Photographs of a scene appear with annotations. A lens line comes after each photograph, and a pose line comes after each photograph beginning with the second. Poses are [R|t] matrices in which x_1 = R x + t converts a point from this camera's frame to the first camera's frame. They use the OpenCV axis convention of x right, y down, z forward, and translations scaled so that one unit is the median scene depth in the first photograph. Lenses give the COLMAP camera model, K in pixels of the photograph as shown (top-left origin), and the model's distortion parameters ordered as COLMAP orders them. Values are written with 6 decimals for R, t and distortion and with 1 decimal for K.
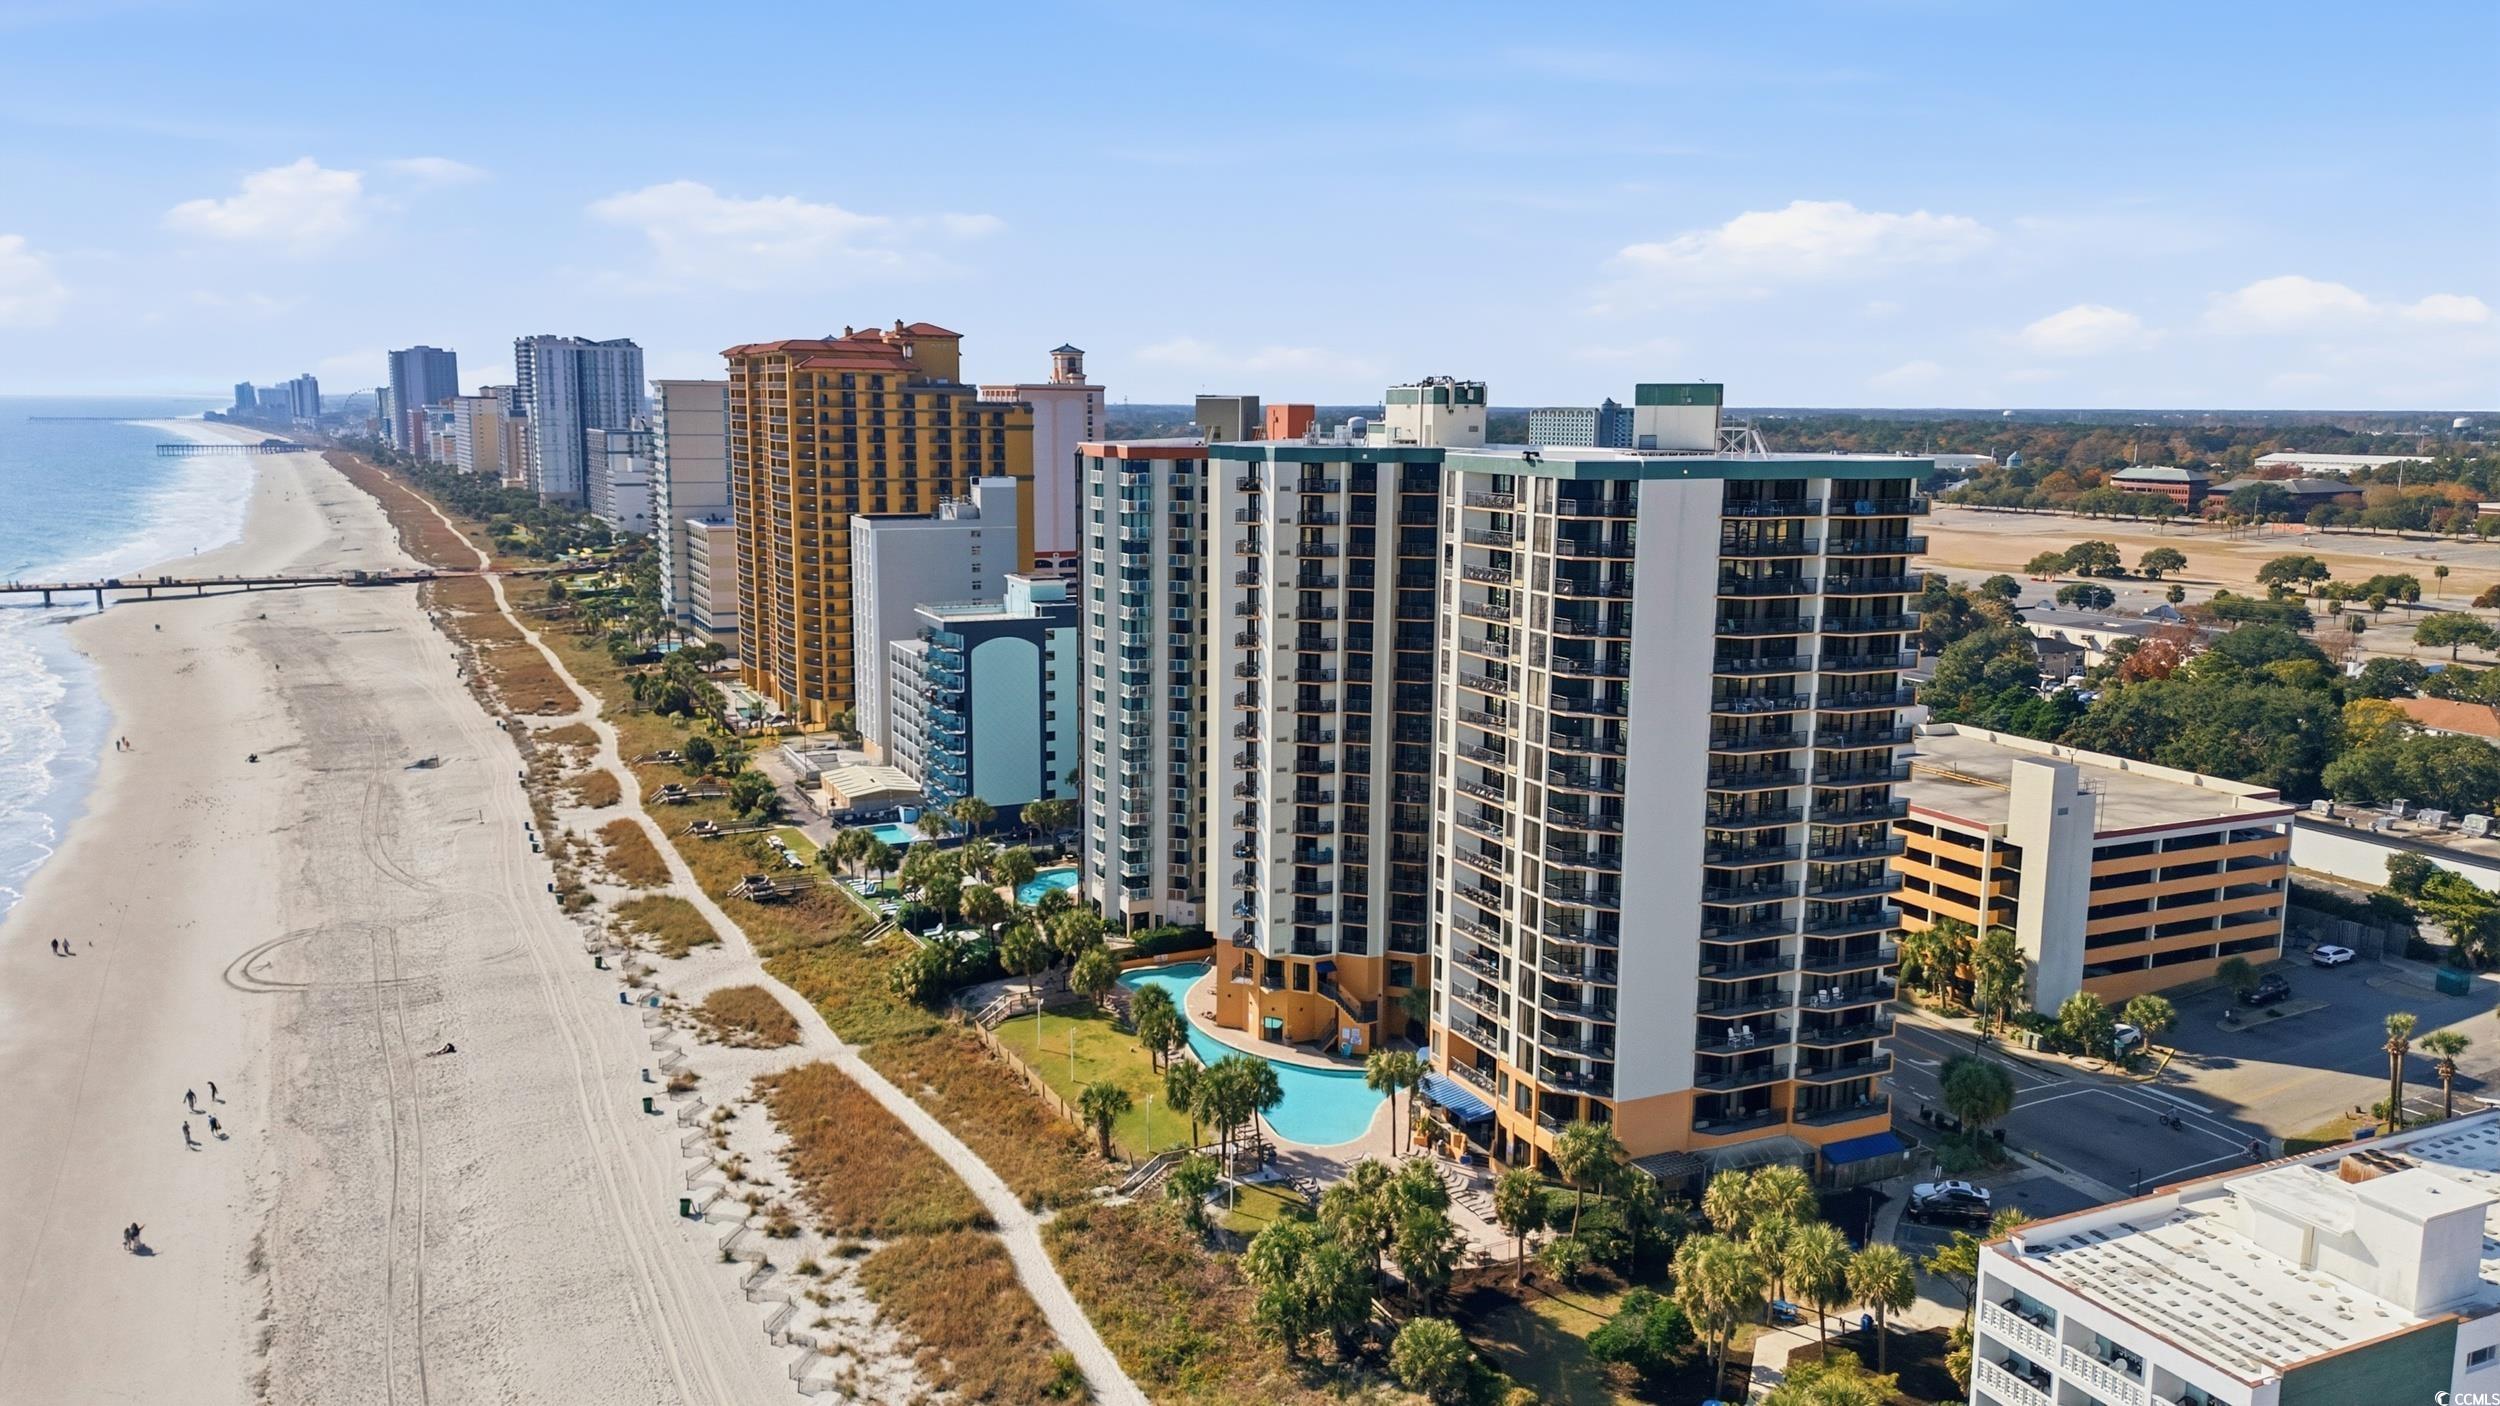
lens RADIAL K [[1808.7, 0, 1250.0], [0, 1808.7, 703.0], [0, 0, 1]] dist [0.082358, -0.095250]
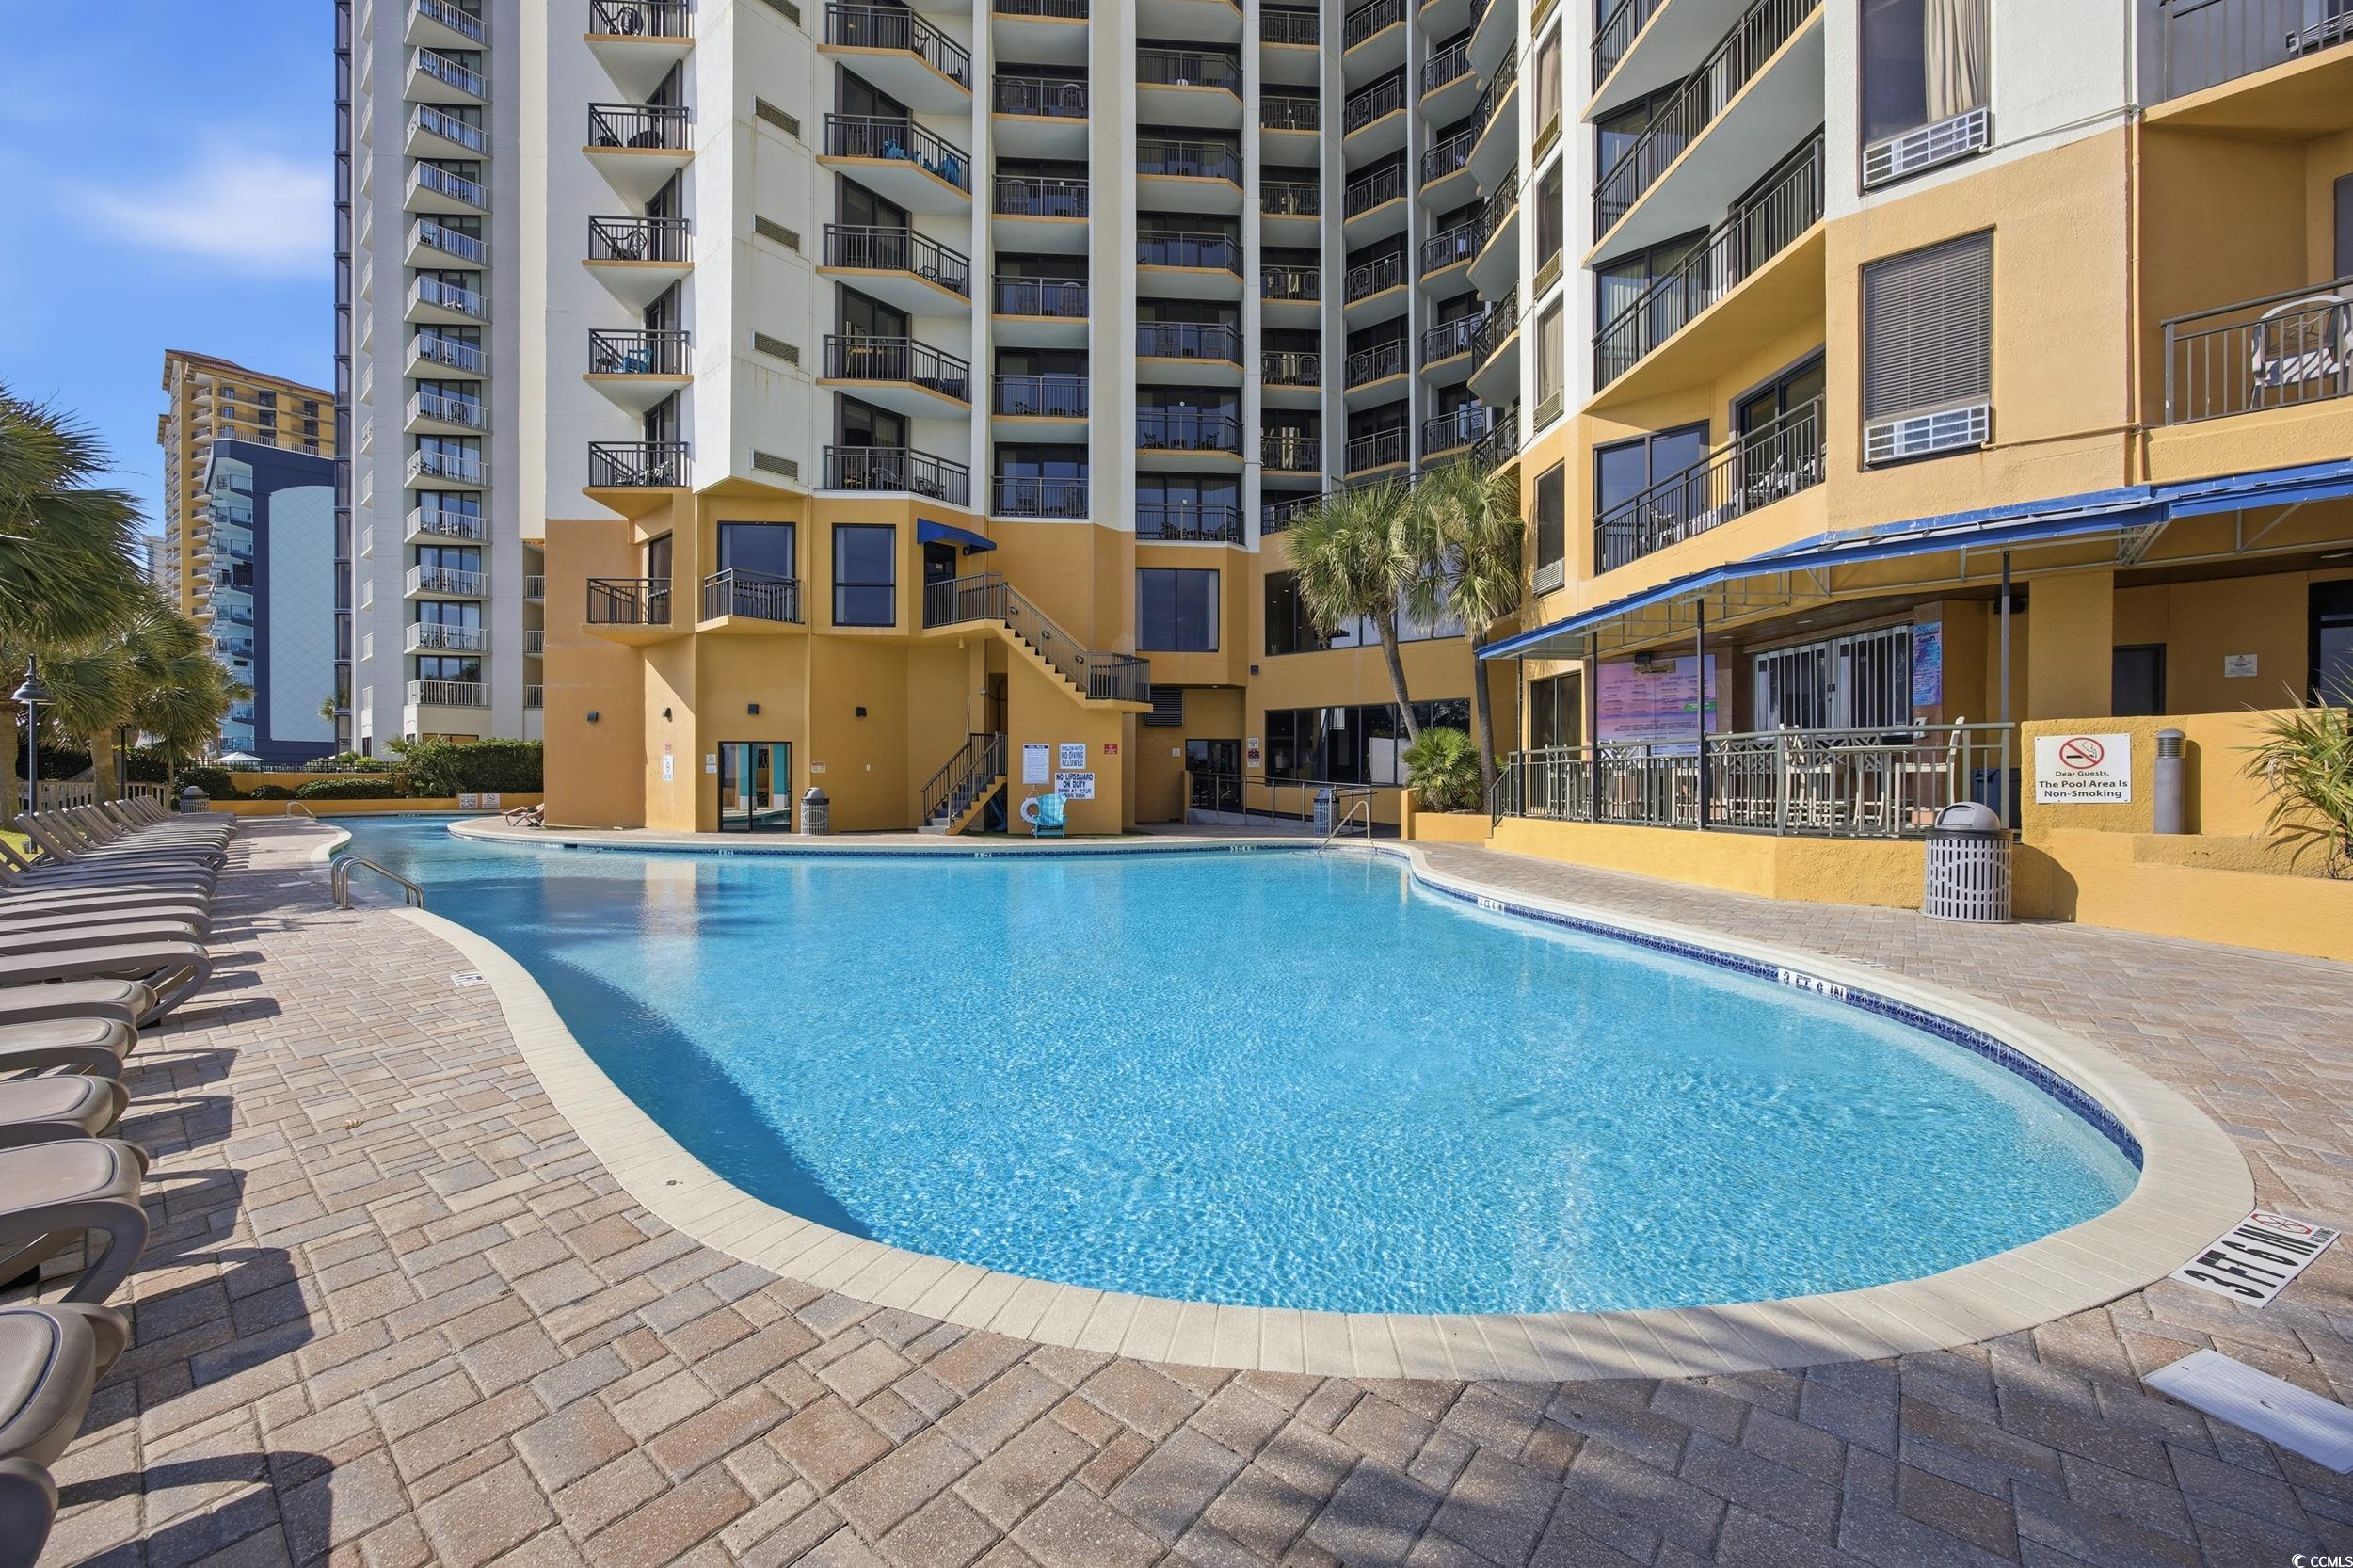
lens RADIAL K [[937.0, 0, 1176.5], [0, 937.0, 784.0], [0, 0, 1]] dist [-0.000614, 0.000022]
pose [[0.920290, -0.010142, 0.391105, 0.016260], [0.071747, 0.987086, -0.143226, 0.206442], [-0.384601, 0.159870, 0.909133, 0.854674]]
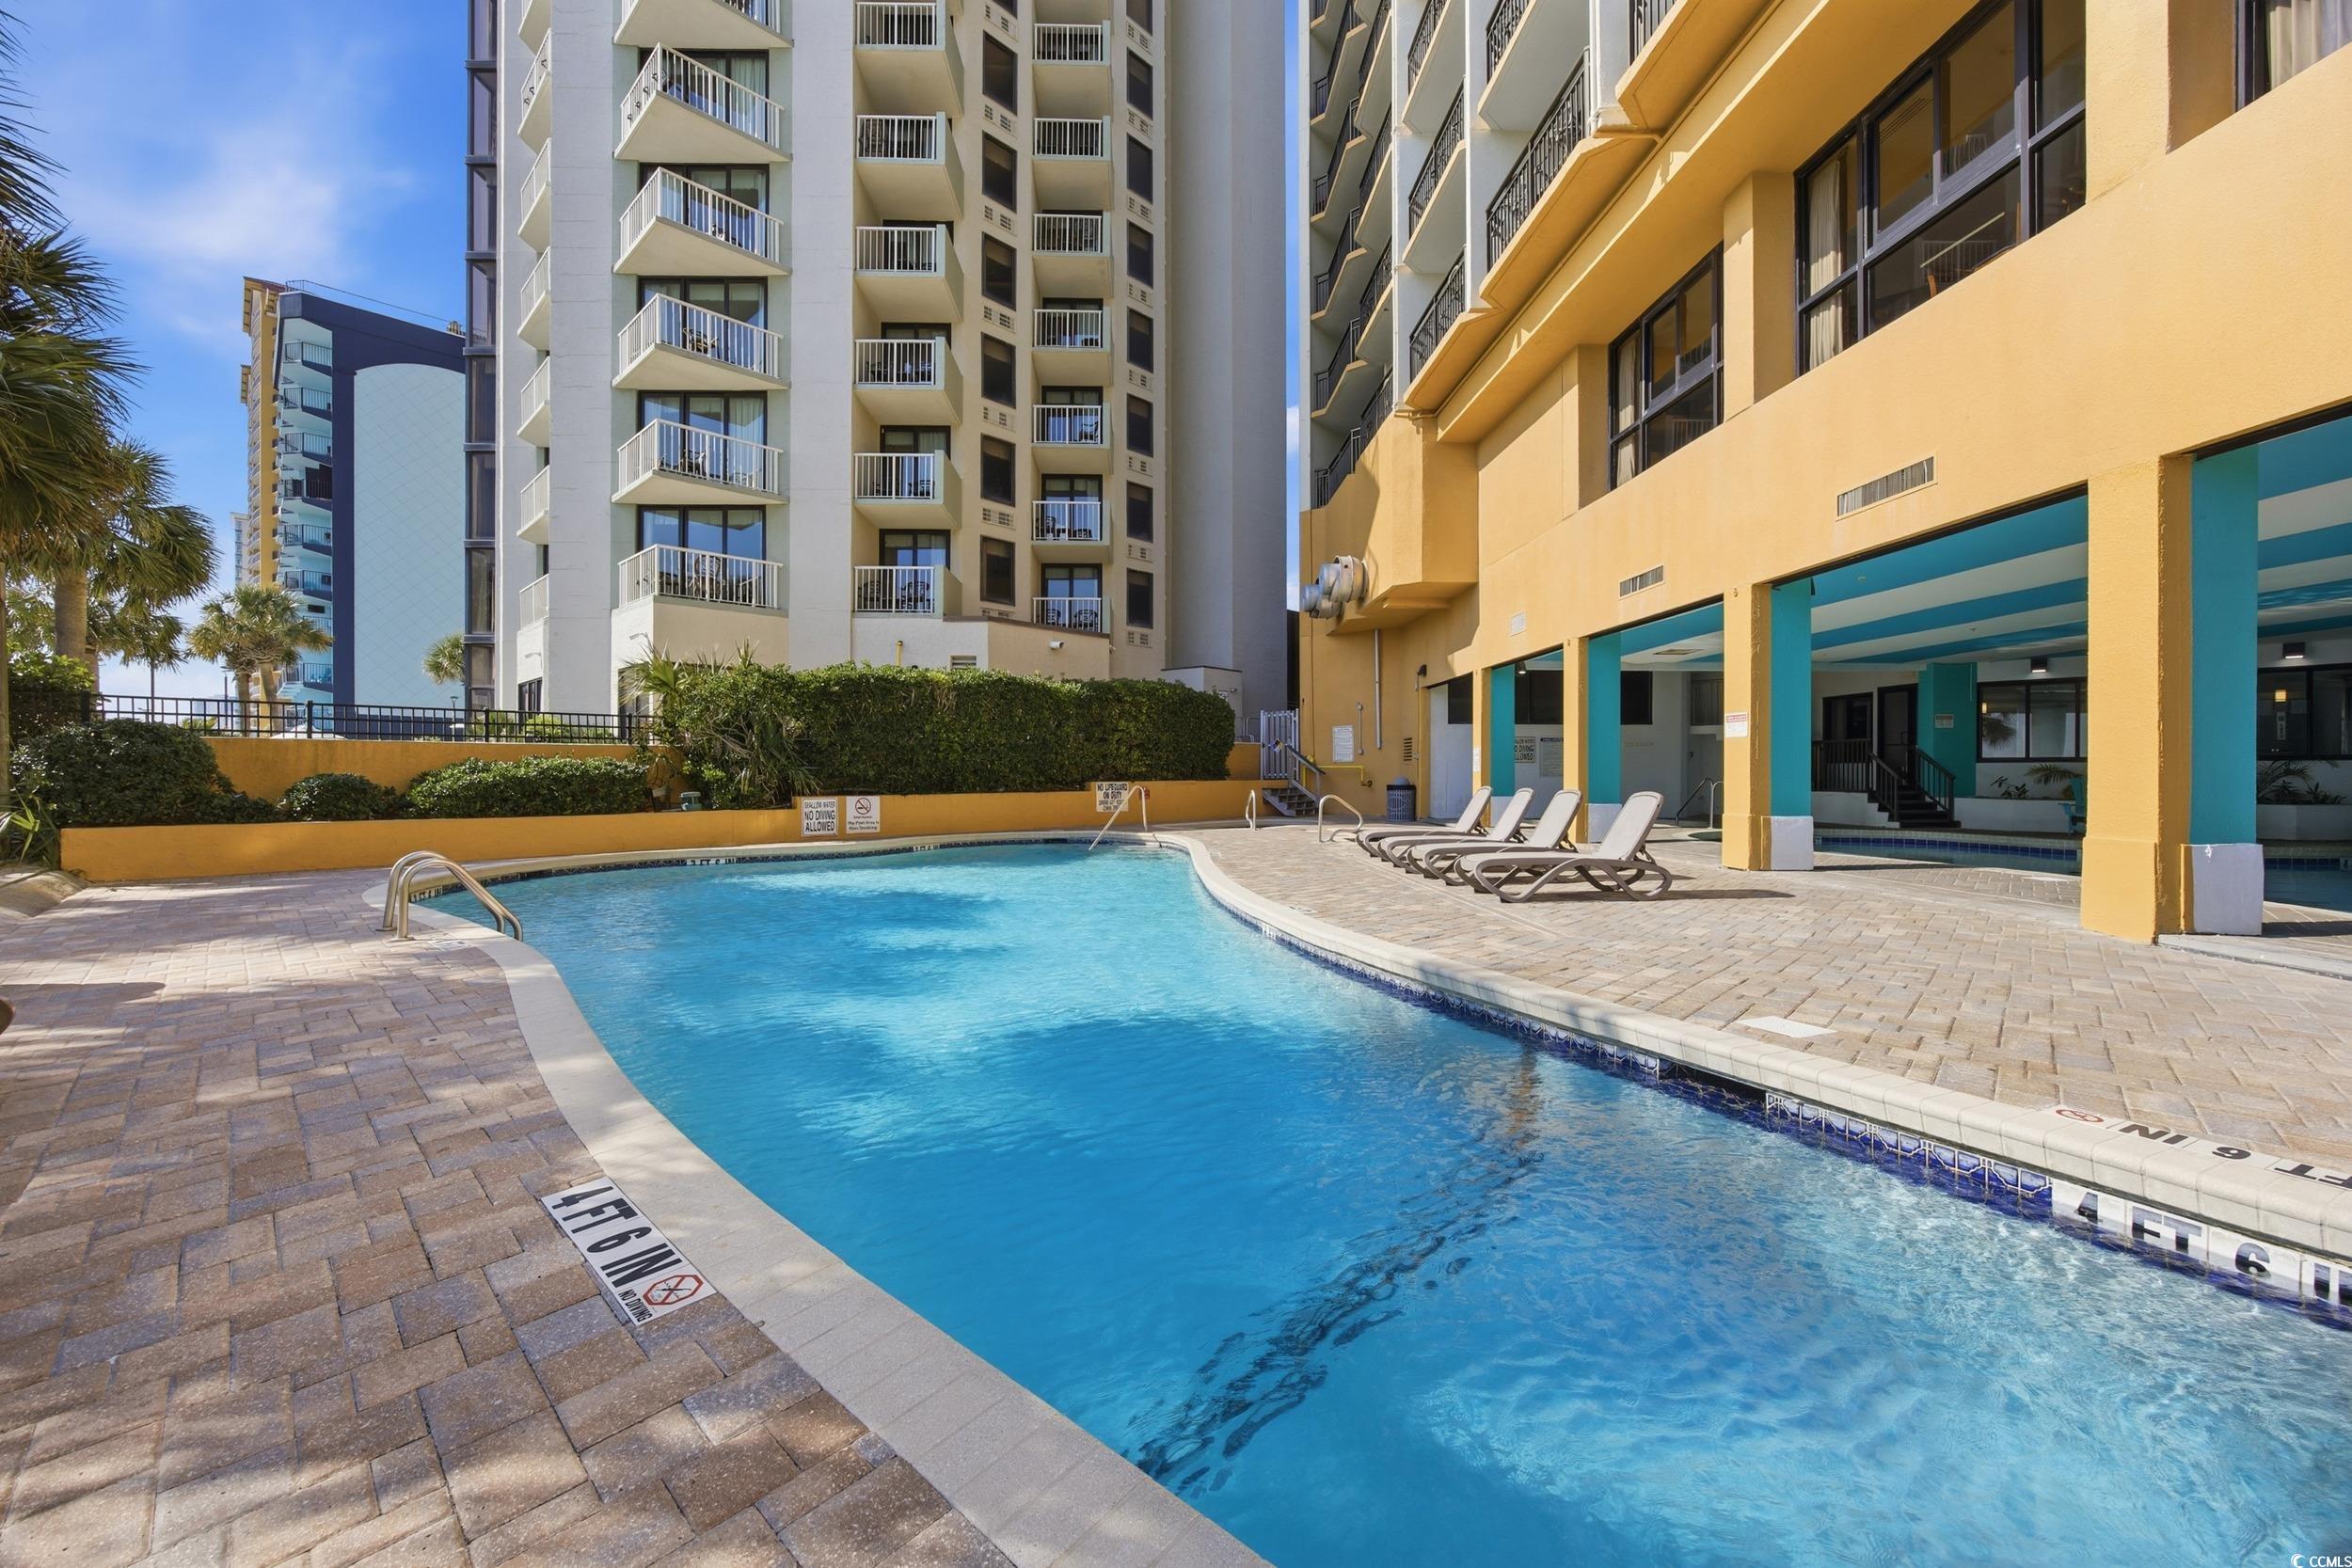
lens RADIAL K [[939.4, 0, 1178.3], [0, 939.4, 771.9], [0, 0, 1]] dist [0.000102, -0.000033]
pose [[0.939515, -0.009371, 0.342381, -0.056921], [0.064552, 0.986556, -0.150132, 0.174955], [-0.336371, 0.163153, 0.927489, 1.046409]]
